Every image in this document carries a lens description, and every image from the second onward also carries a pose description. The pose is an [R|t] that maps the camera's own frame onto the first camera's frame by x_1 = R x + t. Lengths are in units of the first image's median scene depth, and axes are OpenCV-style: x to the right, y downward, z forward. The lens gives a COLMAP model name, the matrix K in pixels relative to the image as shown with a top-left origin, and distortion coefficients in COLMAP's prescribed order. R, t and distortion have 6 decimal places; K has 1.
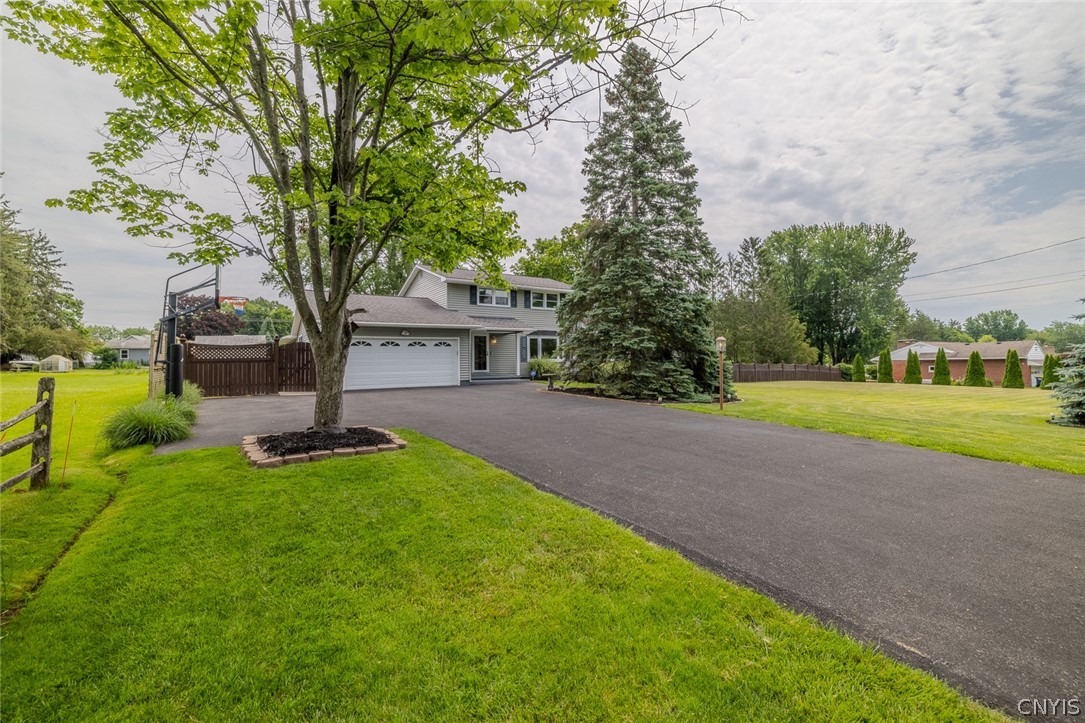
lens RADIAL K [[458.1, 0, 546.0], [0, 458.1, 362.3], [0, 0, 1]] dist [-0.003482, 0.000140]
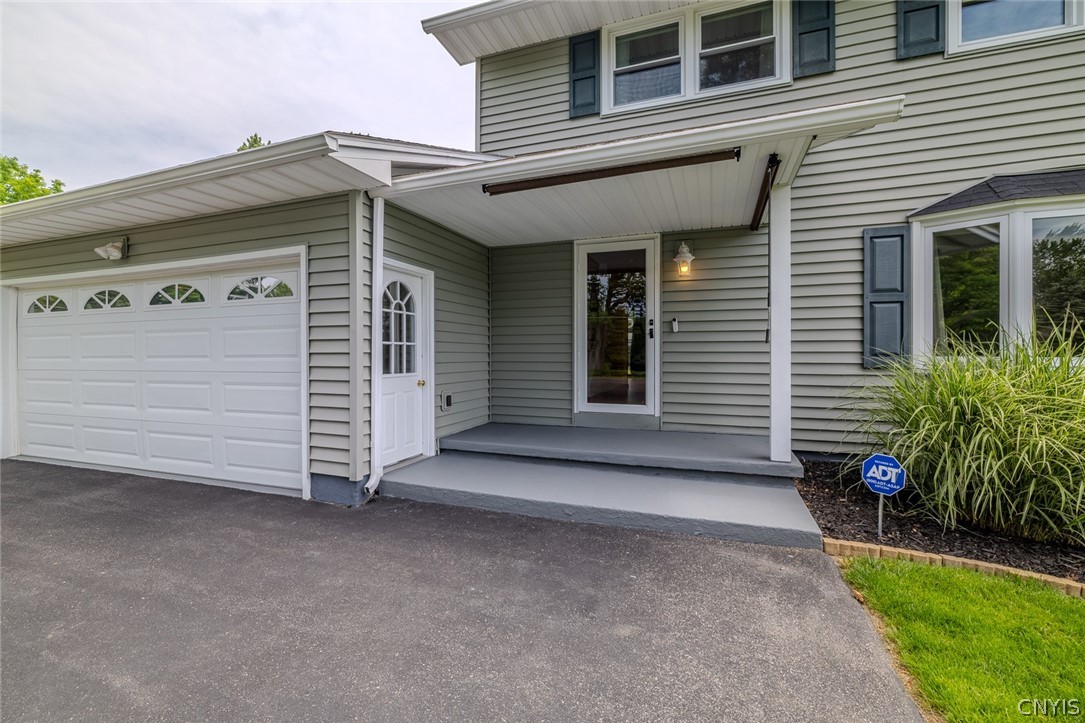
lens RADIAL K [[458.1, 0, 547.7], [0, 458.1, 355.7], [0, 0, 1]] dist [-0.003482, 0.000140]
pose [[0.586357, 0.018704, -0.809837, 0.023008], [-0.003620, 0.999784, 0.020470, -0.013867], [0.810045, -0.009071, 0.586298, 1.040428]]
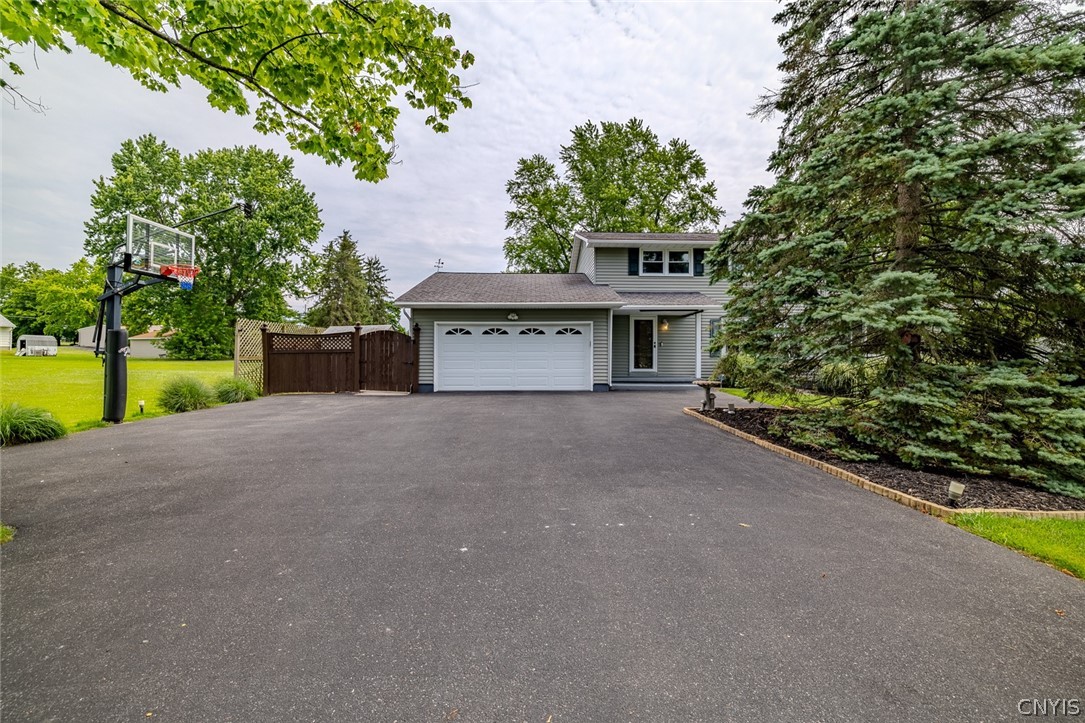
lens RADIAL K [[458.1, 0, 534.4], [0, 458.1, 356.0], [0, 0, 1]] dist [-0.003482, 0.000140]
pose [[0.838223, 0.012403, -0.545186, 0.121276], [-0.012004, 0.999919, 0.004293, -0.004084], [0.545195, 0.002945, 0.838304, 0.401653]]
